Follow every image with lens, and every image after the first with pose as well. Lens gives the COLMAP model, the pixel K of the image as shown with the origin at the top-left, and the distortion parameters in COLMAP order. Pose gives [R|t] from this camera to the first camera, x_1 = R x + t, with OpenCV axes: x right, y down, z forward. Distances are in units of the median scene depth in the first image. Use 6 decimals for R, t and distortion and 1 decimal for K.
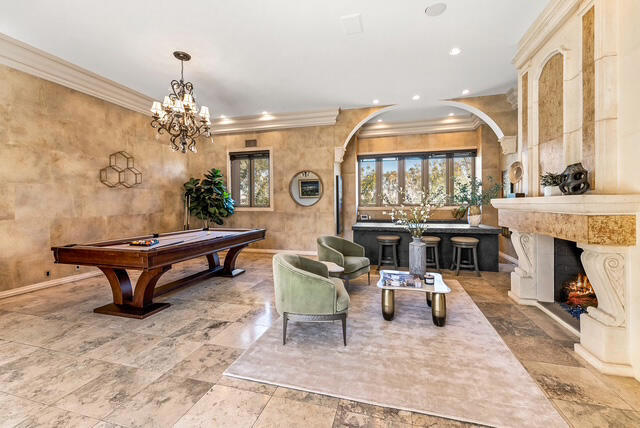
lens RADIAL K [[259.0, 0, 318.7], [0, 259.0, 205.1], [0, 0, 1]] dist [0.000222, -0.000420]
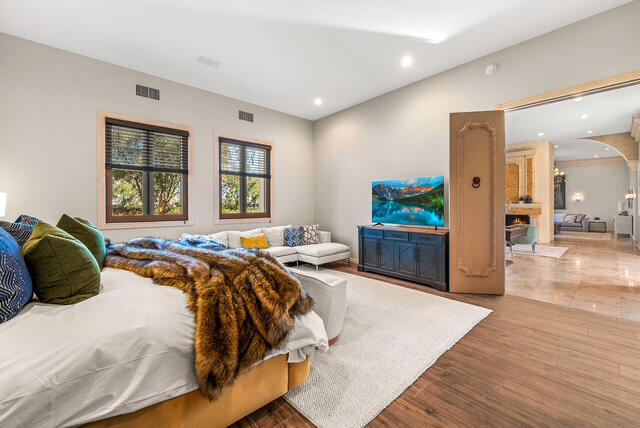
lens RADIAL K [[267.3, 0, 320.4], [0, 267.3, 204.5], [0, 0, 1]] dist [-0.001130, -0.000307]
pose [[0.532588, 0.007607, 0.846340, -3.461733], [0.003765, 0.999928, -0.011357, 0.009885], [-0.846366, 0.009235, 0.532521, 1.259652]]
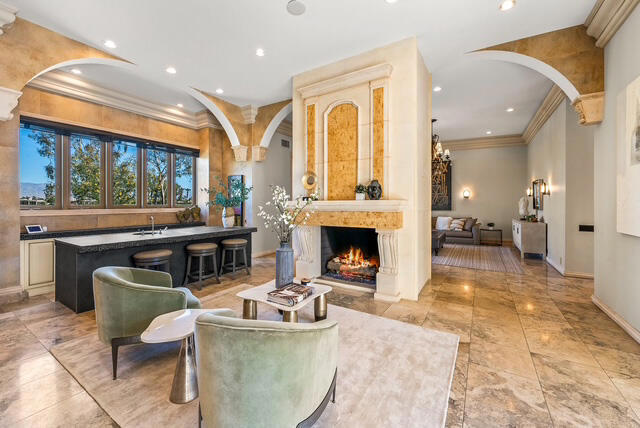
lens RADIAL K [[259.0, 0, 318.7], [0, 259.0, 205.1], [0, 0, 1]] dist [0.000222, -0.000420]
pose [[0.287510, 0.001361, 0.957777, -0.525110], [0.004294, 0.999987, -0.002711, -0.002895], [-0.957768, 0.004892, 0.287501, 0.724679]]
